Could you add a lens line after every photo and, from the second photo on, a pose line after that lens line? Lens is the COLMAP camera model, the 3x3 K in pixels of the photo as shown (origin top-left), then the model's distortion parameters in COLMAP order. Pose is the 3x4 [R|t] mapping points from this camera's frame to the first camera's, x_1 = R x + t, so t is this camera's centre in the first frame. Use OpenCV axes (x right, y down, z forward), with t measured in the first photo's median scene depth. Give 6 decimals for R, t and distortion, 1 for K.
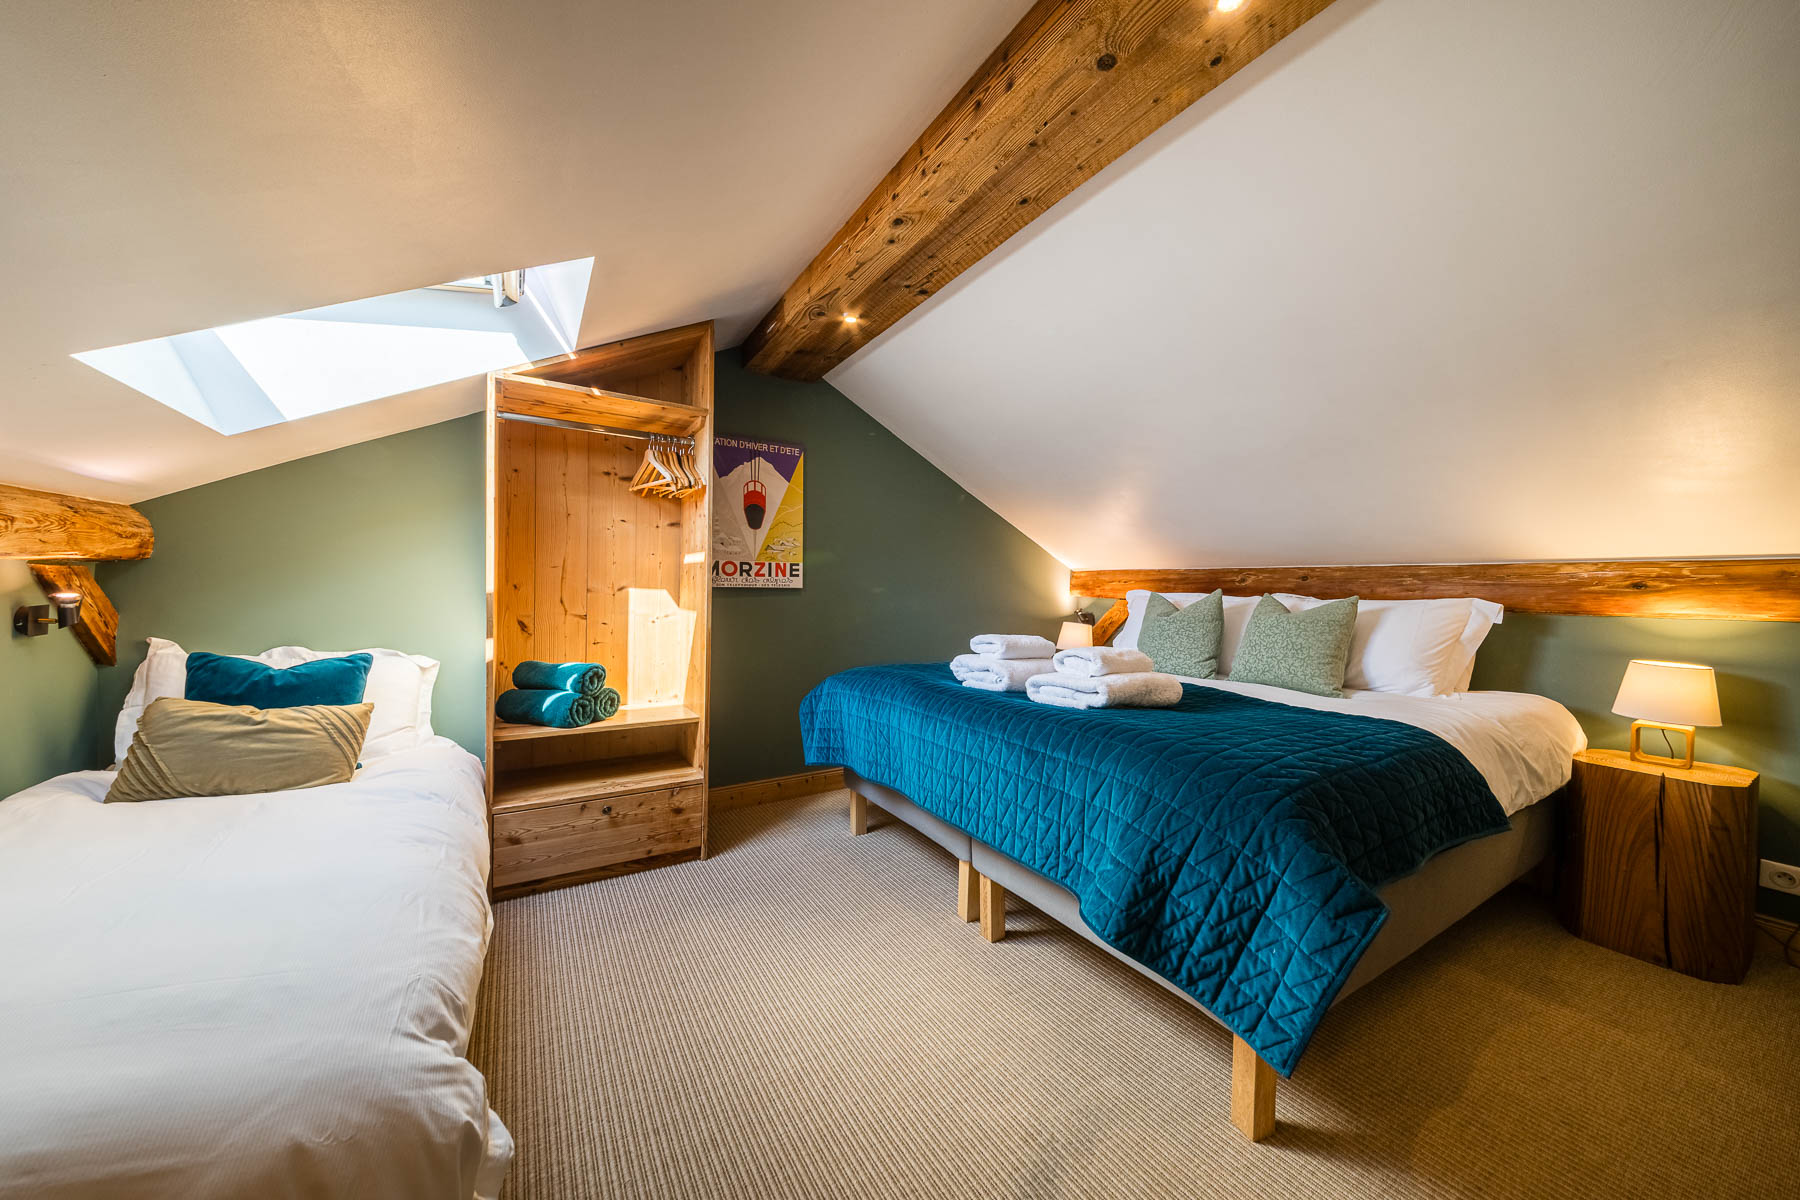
lens RADIAL K [[644.9, 0, 903.6], [0, 644.9, 562.2], [0, 0, 1]] dist [-0.029852, -0.000047]
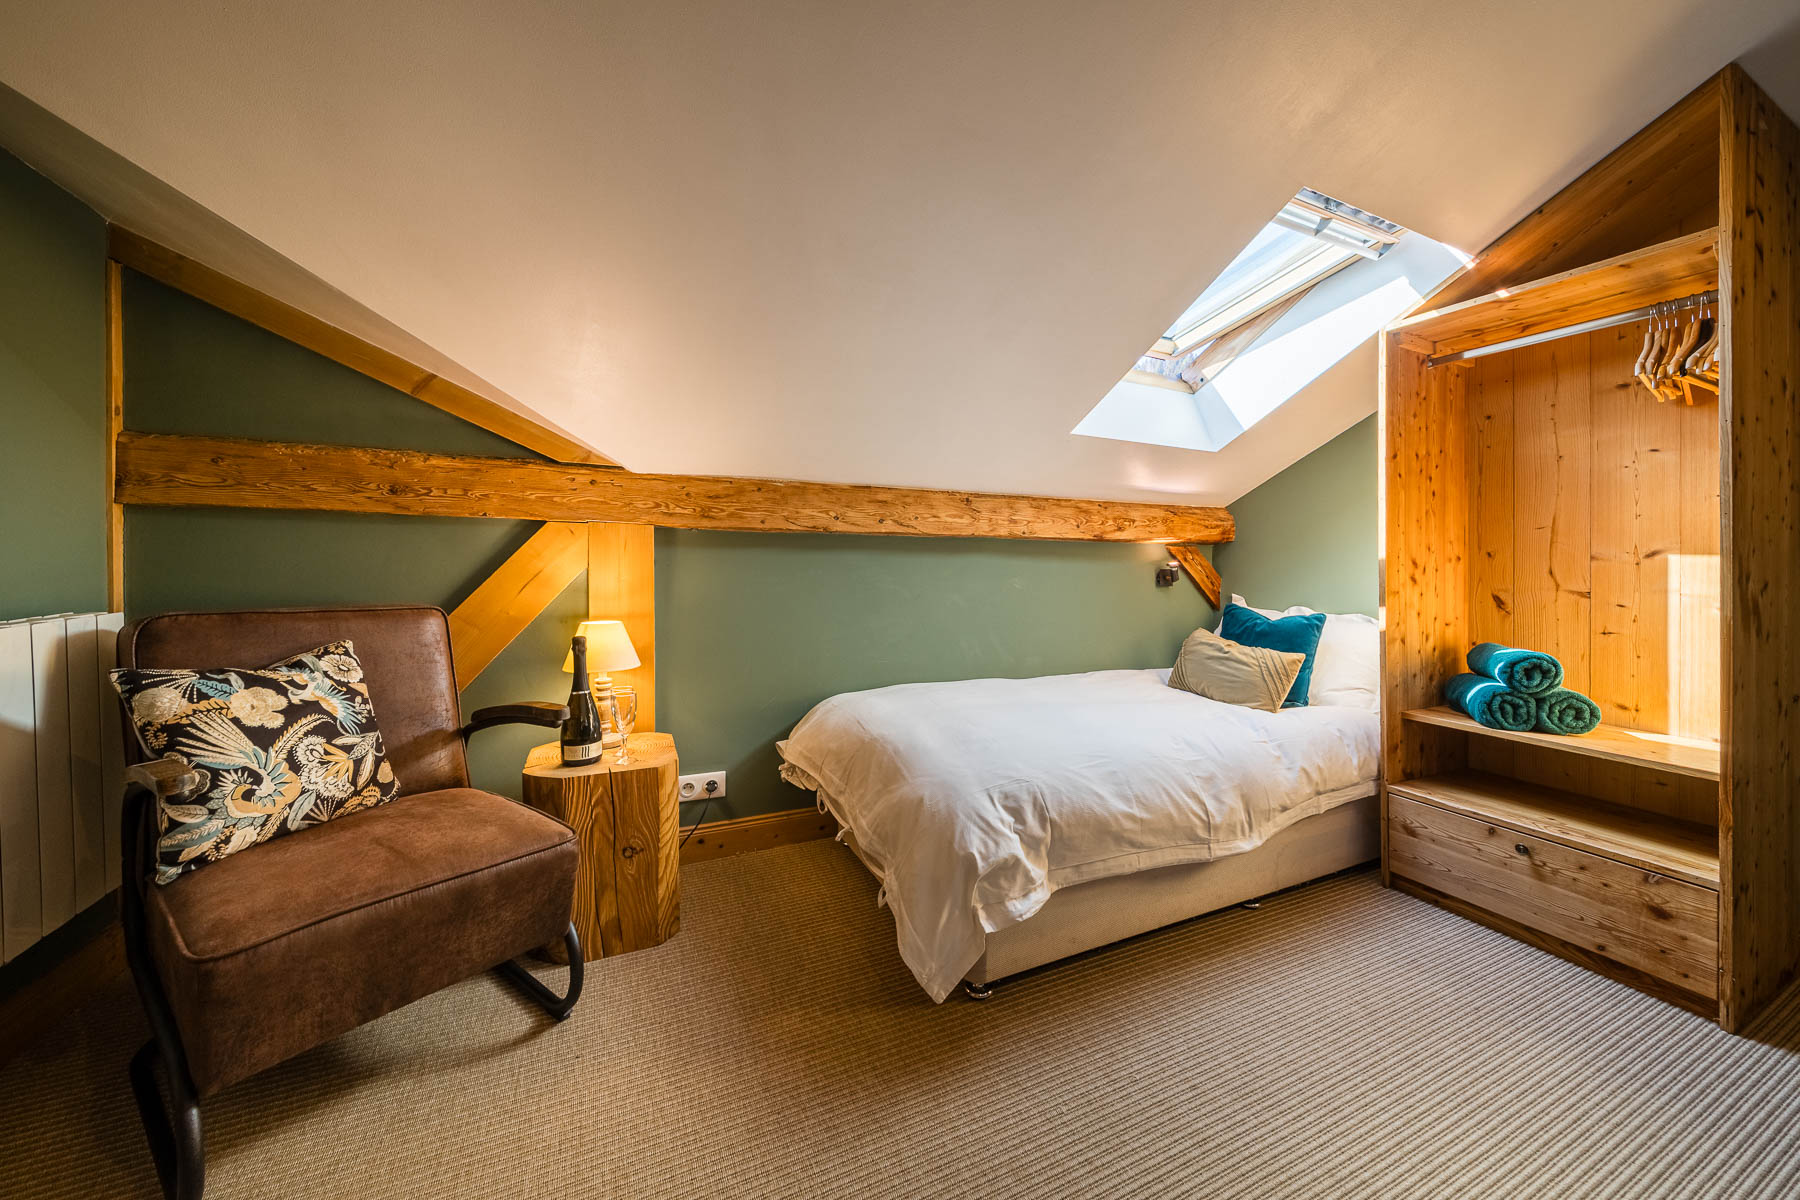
lens RADIAL K [[644.9, 0, 903.6], [0, 644.9, 562.2], [0, 0, 1]] dist [-0.029852, -0.000047]
pose [[-0.196362, -0.025737, -0.980194, 0.386562], [0.015149, 0.999457, -0.029277, 0.066241], [0.980414, -0.020598, -0.195866, 0.441350]]
